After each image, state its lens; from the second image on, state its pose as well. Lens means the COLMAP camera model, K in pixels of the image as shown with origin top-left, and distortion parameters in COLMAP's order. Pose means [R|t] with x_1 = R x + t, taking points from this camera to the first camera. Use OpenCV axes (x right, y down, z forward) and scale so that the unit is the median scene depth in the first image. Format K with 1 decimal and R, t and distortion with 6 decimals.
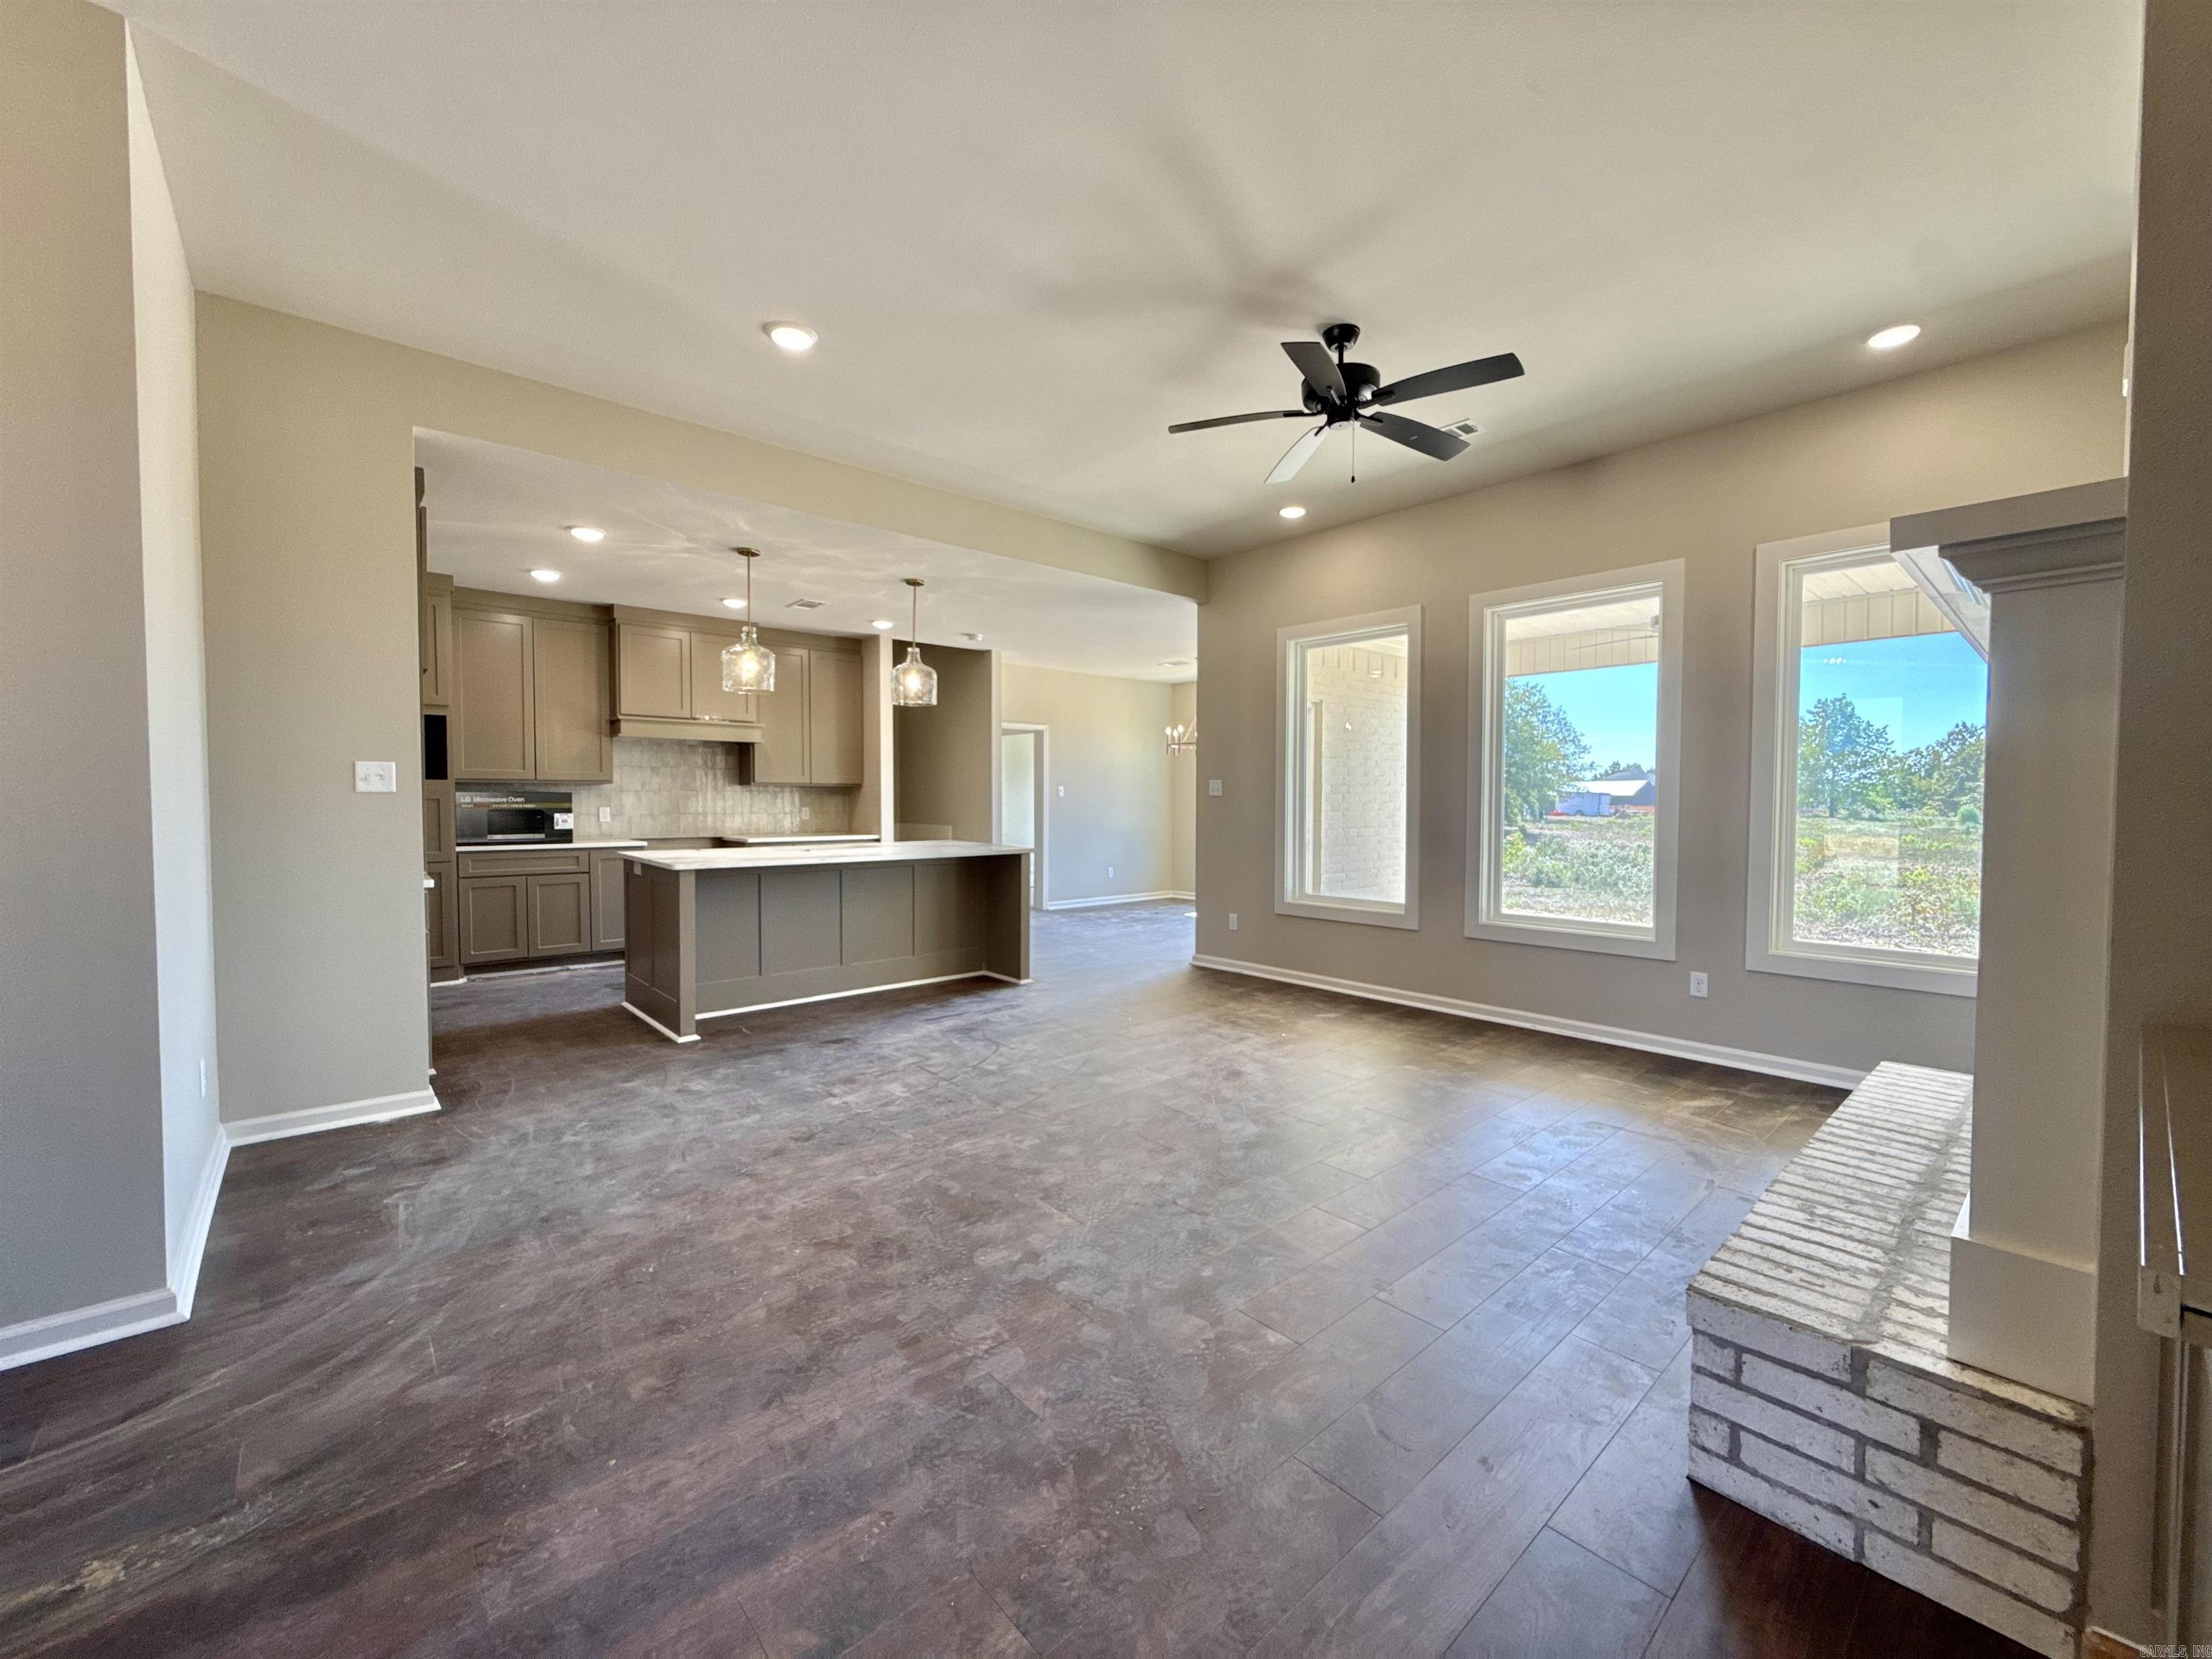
lens RADIAL K [[885.2, 0, 1098.9], [0, 885.2, 825.6], [0, 0, 1]] dist [0.001136, -0.000660]
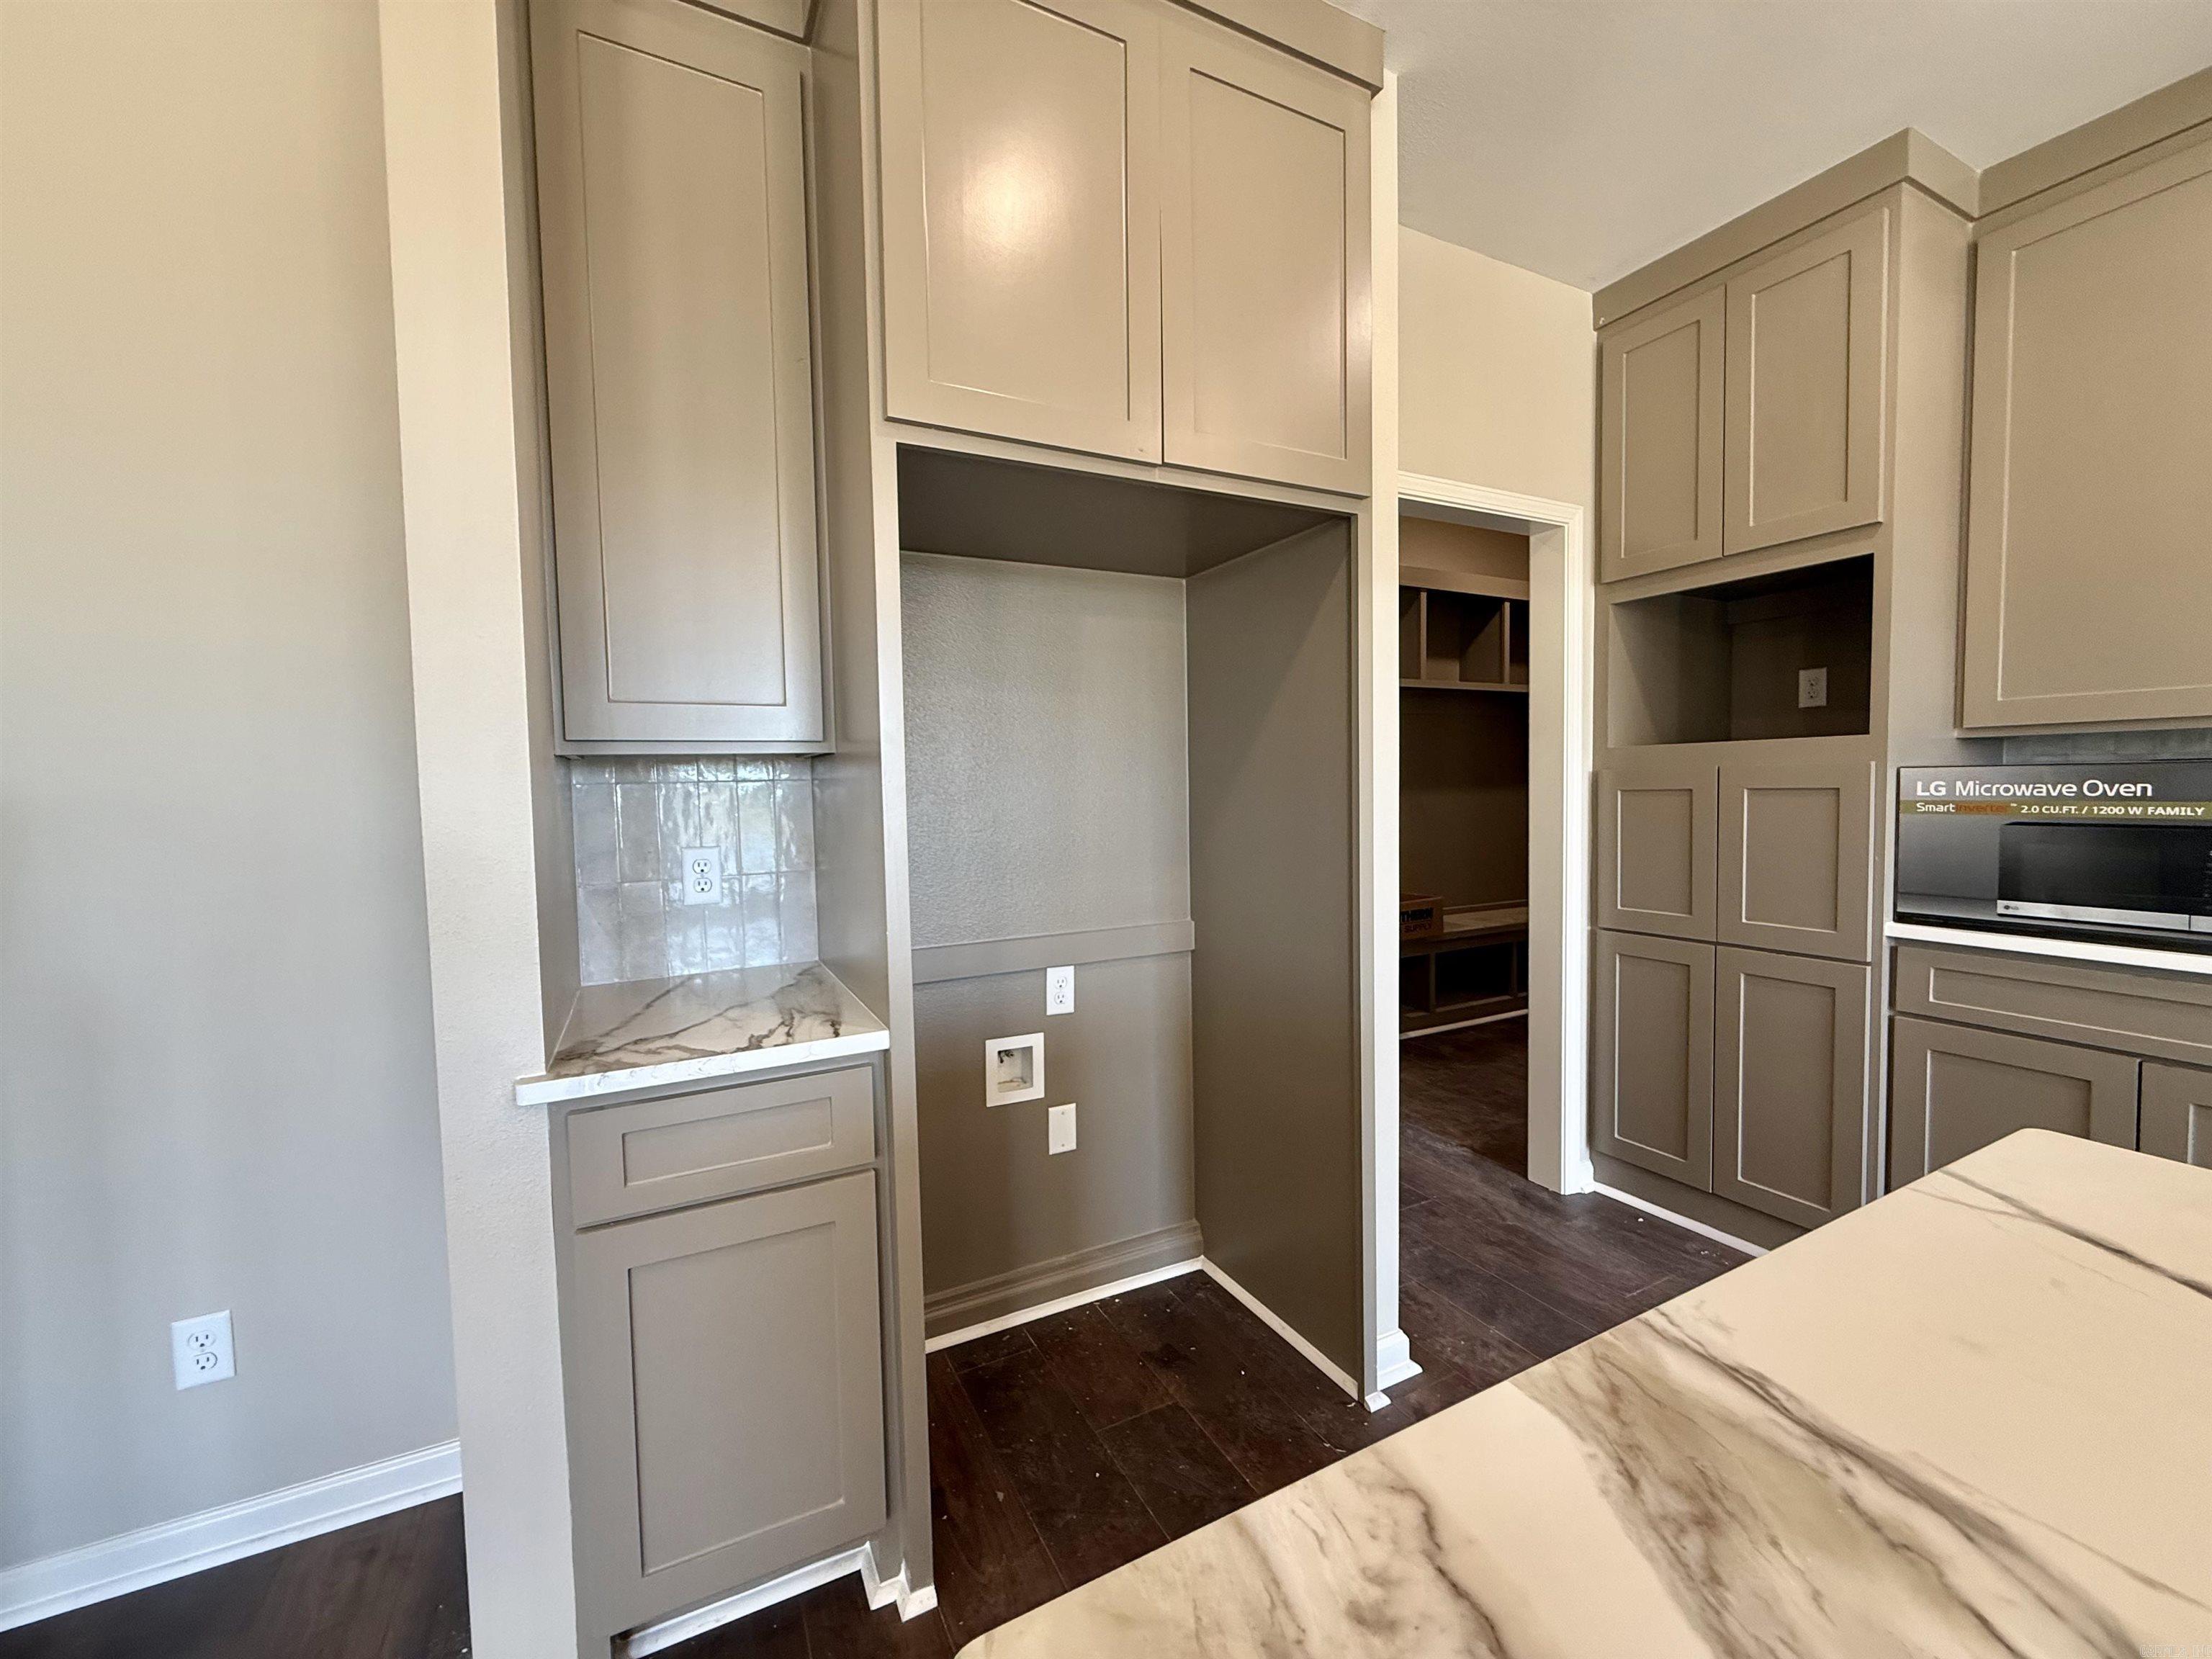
lens RADIAL K [[885.2, 0, 1098.7], [0, 885.2, 827.6], [0, 0, 1]] dist [0.001136, -0.000660]
pose [[-0.250050, 0.050781, -0.966900, -0.438814], [-0.010454, 0.998424, 0.055140, -0.043376], [0.968177, 0.023895, -0.249125, 1.115090]]
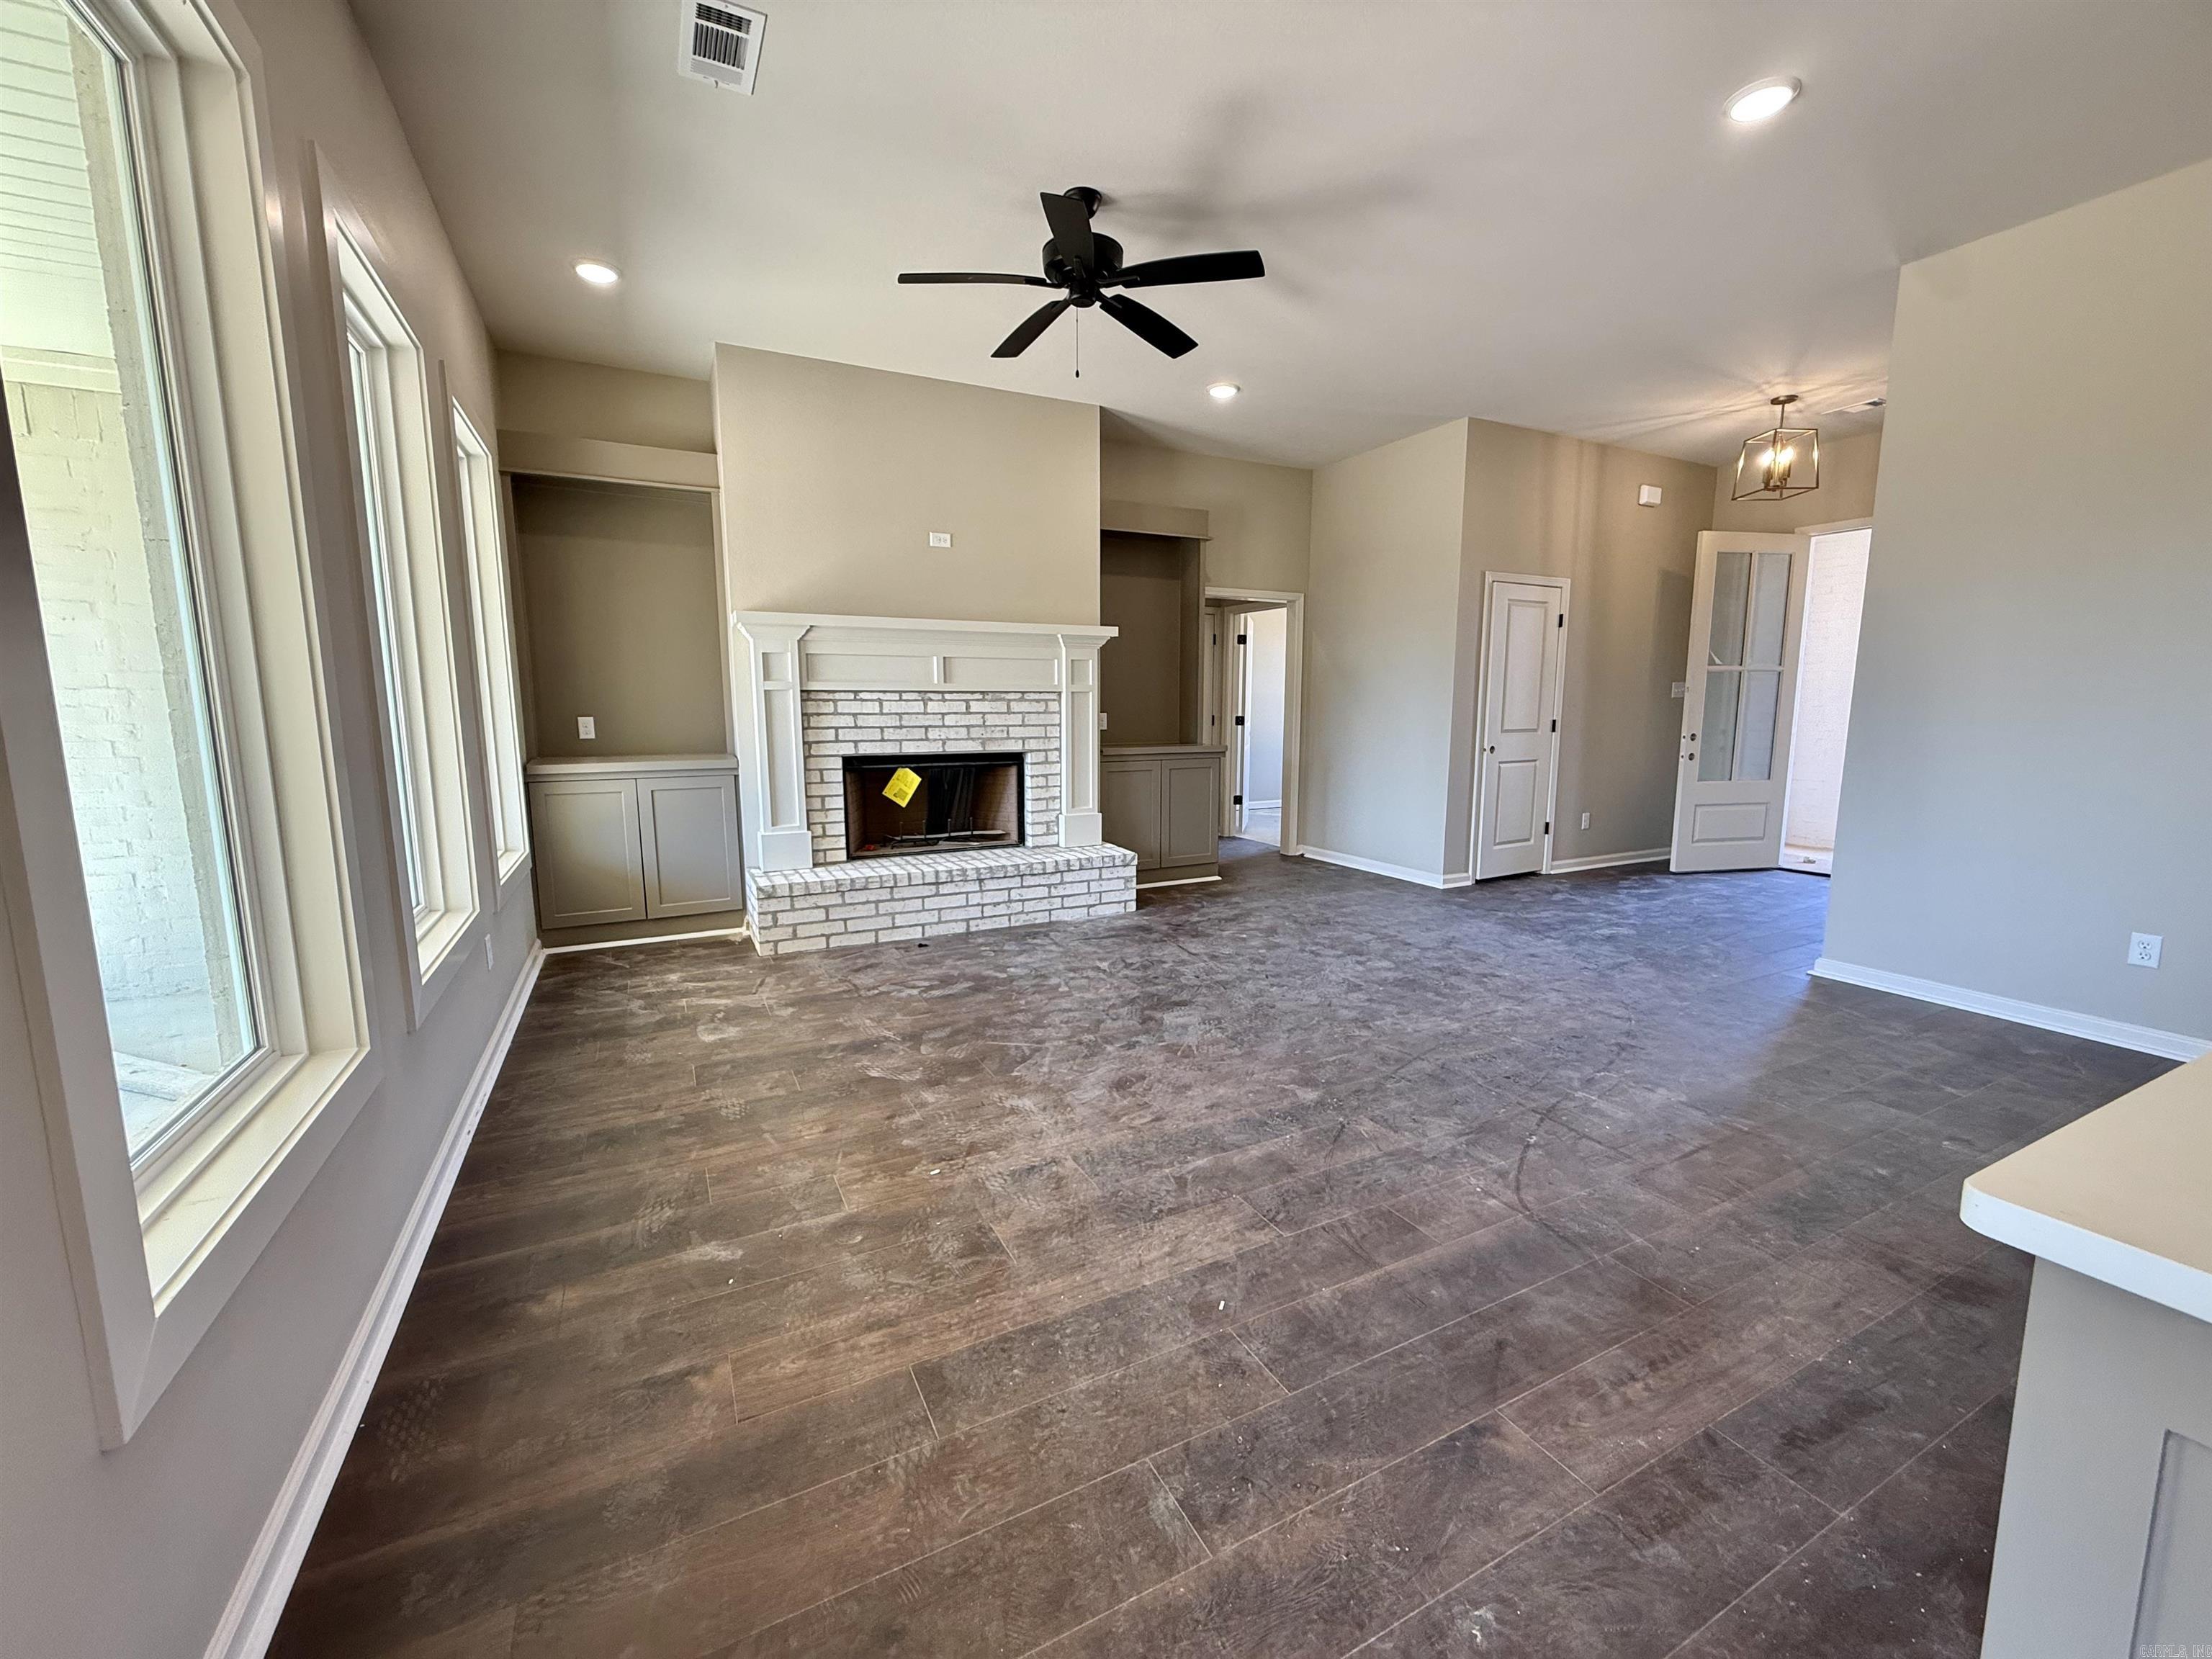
lens RADIAL K [[885.2, 0, 1099.0], [0, 885.2, 831.4], [0, 0, 1]] dist [0.001136, -0.000660]
pose [[-0.968642, -0.036109, 0.245824, 0.002312], [0.007093, 0.984961, 0.172629, -0.045915], [-0.248360, 0.168959, -0.953819, 1.609984]]
